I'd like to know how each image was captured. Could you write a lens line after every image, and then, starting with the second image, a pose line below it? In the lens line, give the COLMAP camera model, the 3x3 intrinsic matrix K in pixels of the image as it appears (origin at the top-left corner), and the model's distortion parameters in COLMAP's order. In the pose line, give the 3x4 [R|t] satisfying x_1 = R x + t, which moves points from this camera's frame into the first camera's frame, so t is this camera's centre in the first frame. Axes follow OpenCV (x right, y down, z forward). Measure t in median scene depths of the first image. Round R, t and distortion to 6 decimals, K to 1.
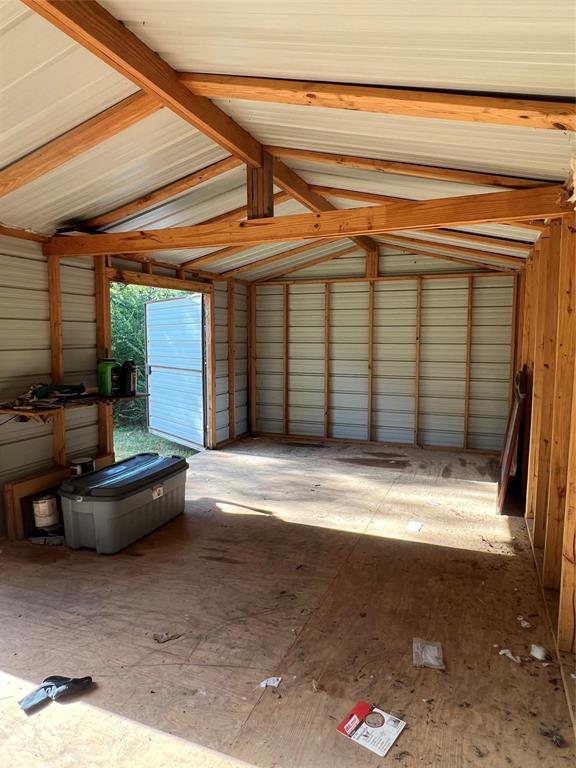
lens RADIAL K [[494.8, 0, 288.1], [0, 494.8, 383.6], [0, 0, 1]] dist [0.001300, -0.001919]
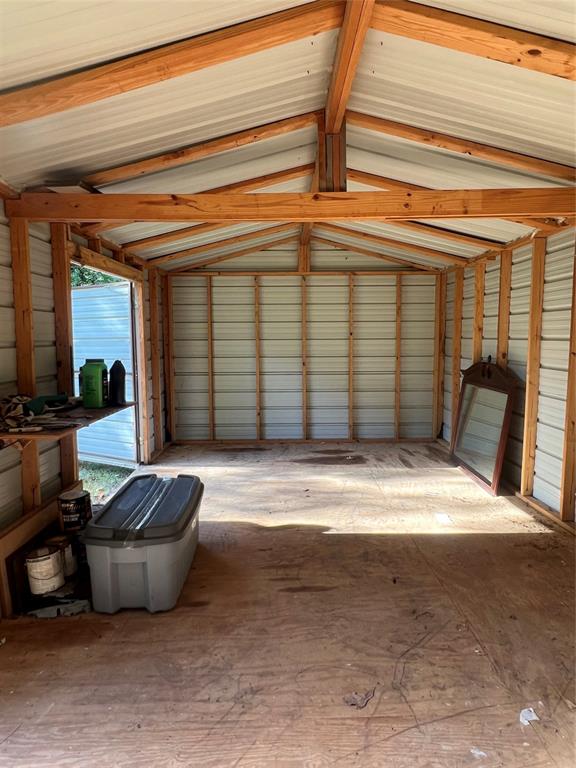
lens RADIAL K [[494.8, 0, 287.2], [0, 494.8, 384.6], [0, 0, 1]] dist [0.001300, -0.001919]
pose [[0.928019, -0.042968, 0.370047, -0.248002], [0.042578, 0.999051, 0.009225, -0.002970], [-0.370092, 0.007195, 0.928967, 0.116171]]
